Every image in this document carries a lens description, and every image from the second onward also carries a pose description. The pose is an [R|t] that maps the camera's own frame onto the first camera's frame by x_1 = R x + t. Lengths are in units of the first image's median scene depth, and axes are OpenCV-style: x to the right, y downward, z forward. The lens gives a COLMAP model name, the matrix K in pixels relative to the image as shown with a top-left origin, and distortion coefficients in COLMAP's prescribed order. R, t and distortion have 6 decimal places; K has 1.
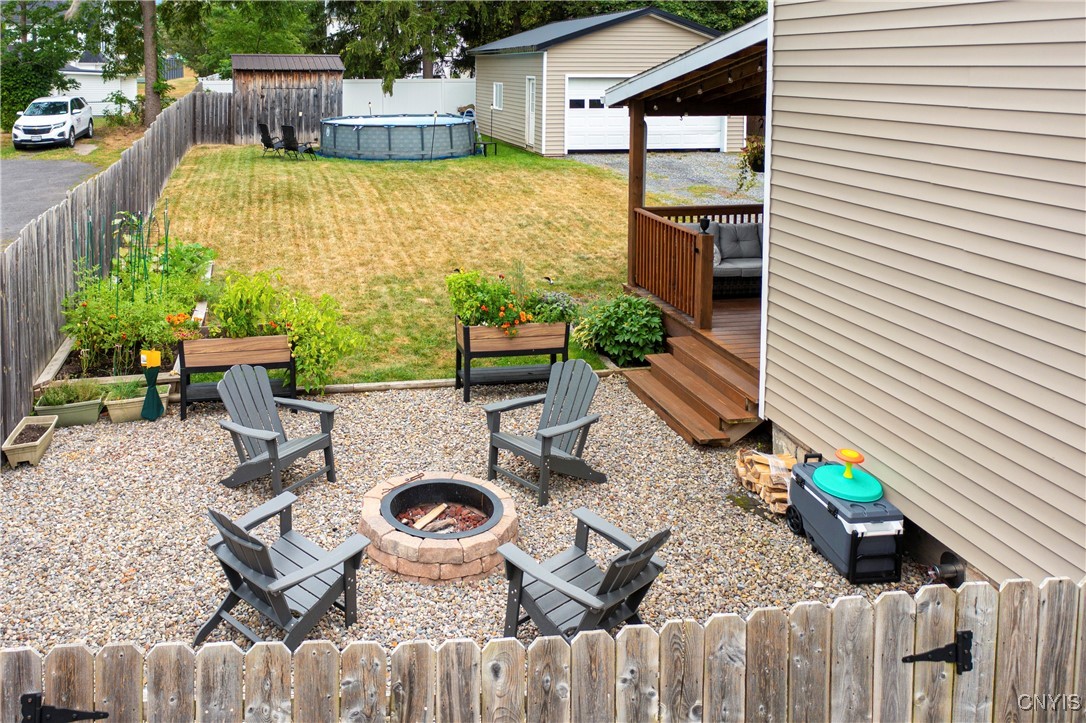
lens RADIAL K [[903.2, 0, 424.0], [0, 903.2, 109.2], [0, 0, 1]] dist [-0.004692, -0.006427]
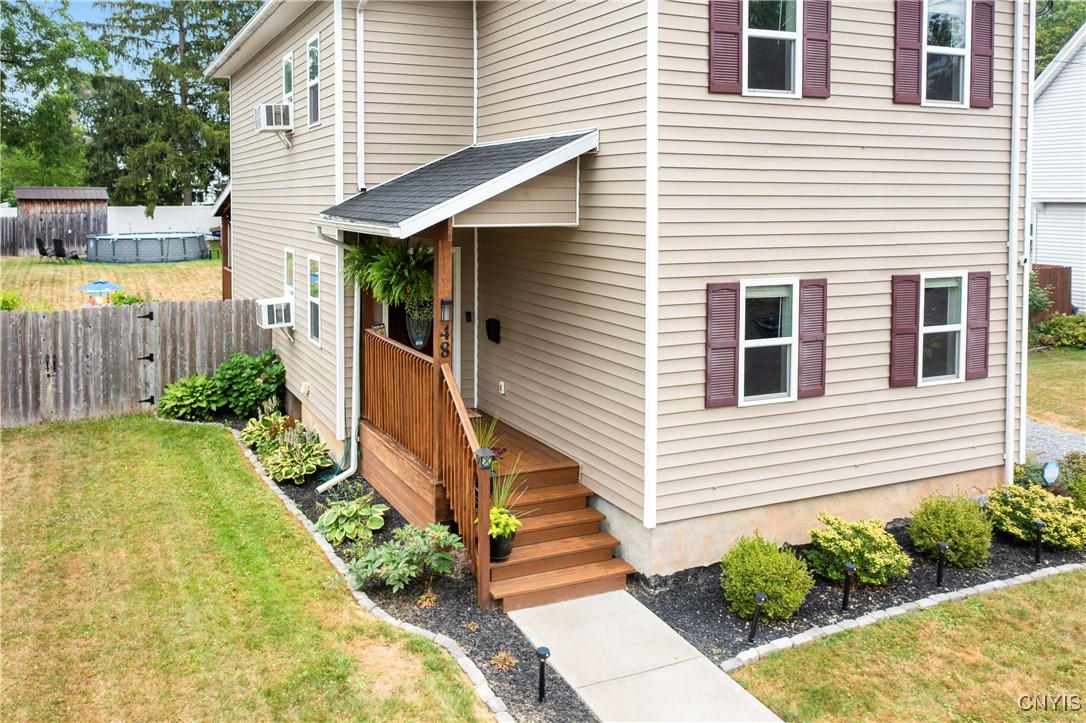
lens RADIAL K [[901.2, 0, 467.0], [0, 901.2, 234.8], [0, 0, 1]] dist [0.004436, -0.007071]
pose [[0.971484, -0.010553, 0.236869, 0.110995], [0.011739, 0.999925, -0.003596, 0.020207], [-0.236813, 0.006274, 0.971535, -0.416073]]
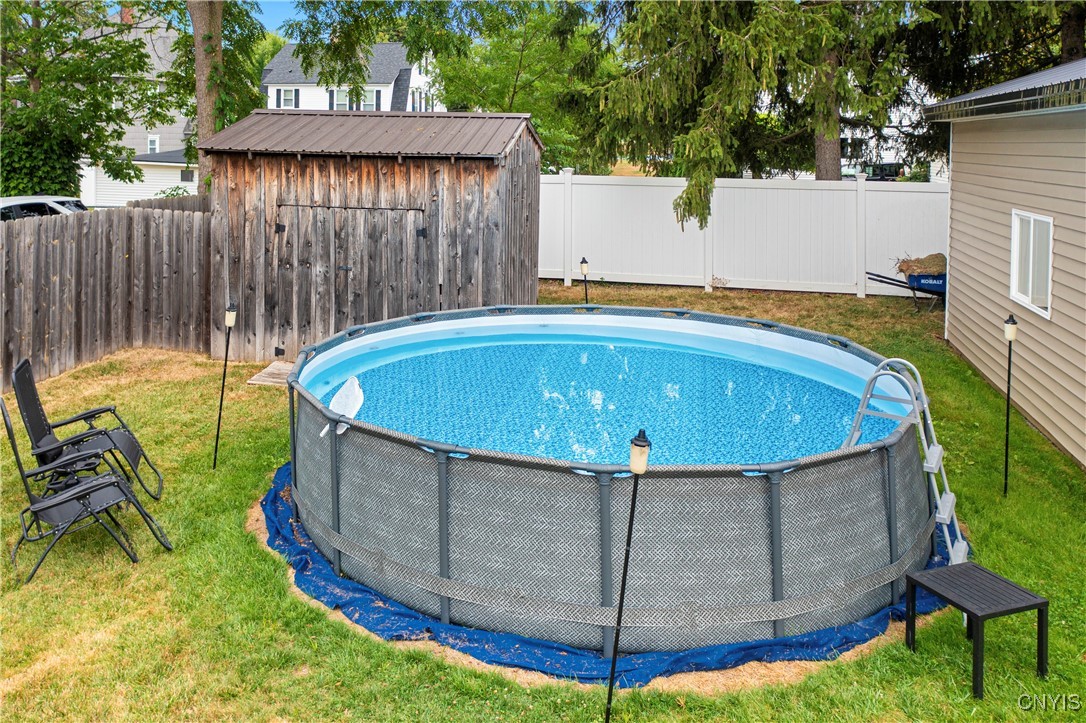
lens RADIAL K [[938.4, 0, 500.1], [0, 938.4, 145.5], [0, 0, 1]] dist [-0.006229, -0.002250]
pose [[0.918927, 0.015446, -0.394125, 0.046536], [-0.032453, 0.998806, -0.036522, -0.036106], [0.393090, 0.046352, 0.918331, 0.699239]]
